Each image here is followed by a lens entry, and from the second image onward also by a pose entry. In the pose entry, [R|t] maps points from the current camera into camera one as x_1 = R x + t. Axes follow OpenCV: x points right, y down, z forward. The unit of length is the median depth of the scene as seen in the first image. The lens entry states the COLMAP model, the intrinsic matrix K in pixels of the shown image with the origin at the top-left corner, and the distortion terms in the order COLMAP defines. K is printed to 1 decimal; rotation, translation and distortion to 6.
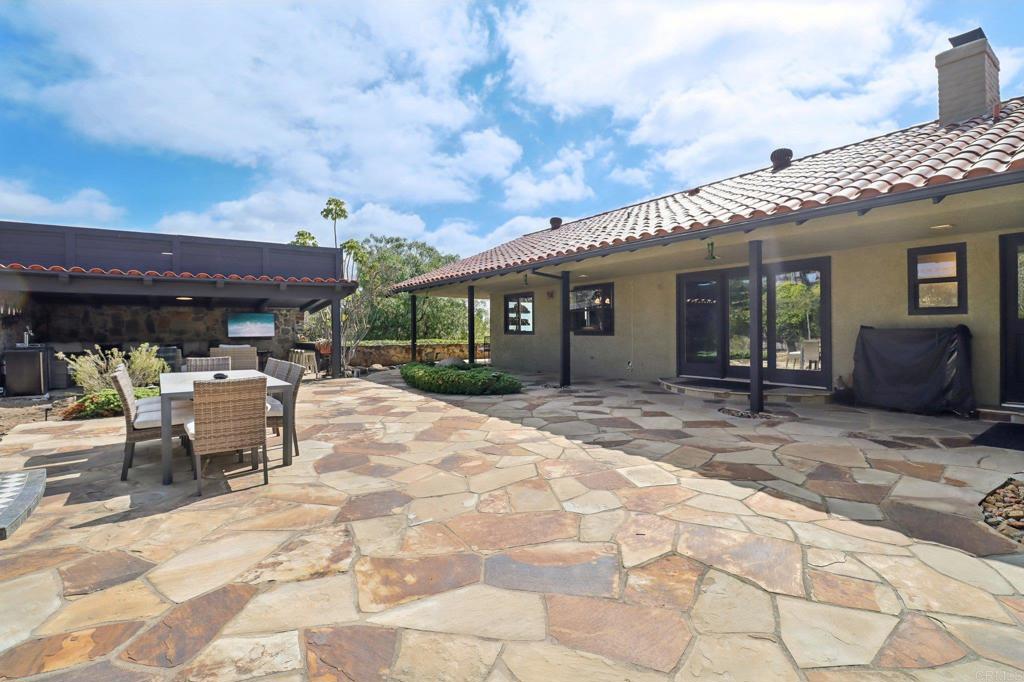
lens RADIAL K [[480.3, 0, 518.5], [0, 480.3, 332.5], [0, 0, 1]] dist [-0.022938, -0.001803]
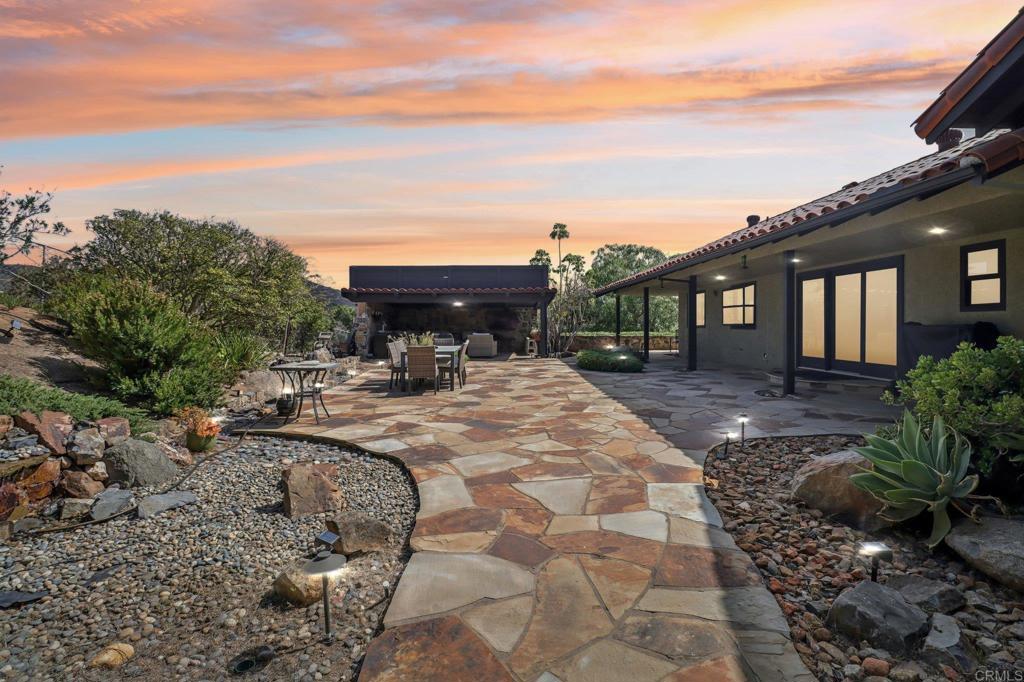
lens RADIAL K [[480.3, 0, 520.6], [0, 480.3, 340.5], [0, 0, 1]] dist [-0.022938, -0.001803]
pose [[0.829755, 0.023279, -0.557642, 0.337091], [-0.006028, 0.999445, 0.032752, -0.001826], [0.558095, -0.023815, 0.829435, -0.200815]]
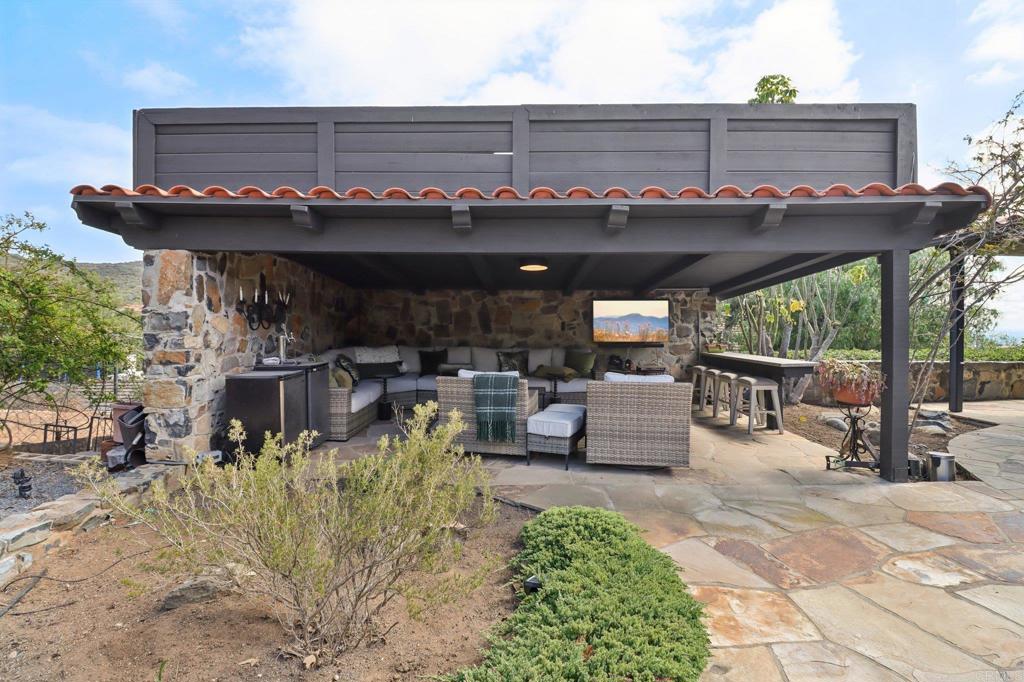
lens RADIAL K [[480.3, 0, 524.9], [0, 480.3, 323.2], [0, 0, 1]] dist [-0.022938, -0.001803]
pose [[0.818233, 0.010701, -0.574787, -0.379493], [-0.010502, 0.999938, 0.003666, -0.014725], [0.574791, 0.003037, 0.818295, 0.524487]]
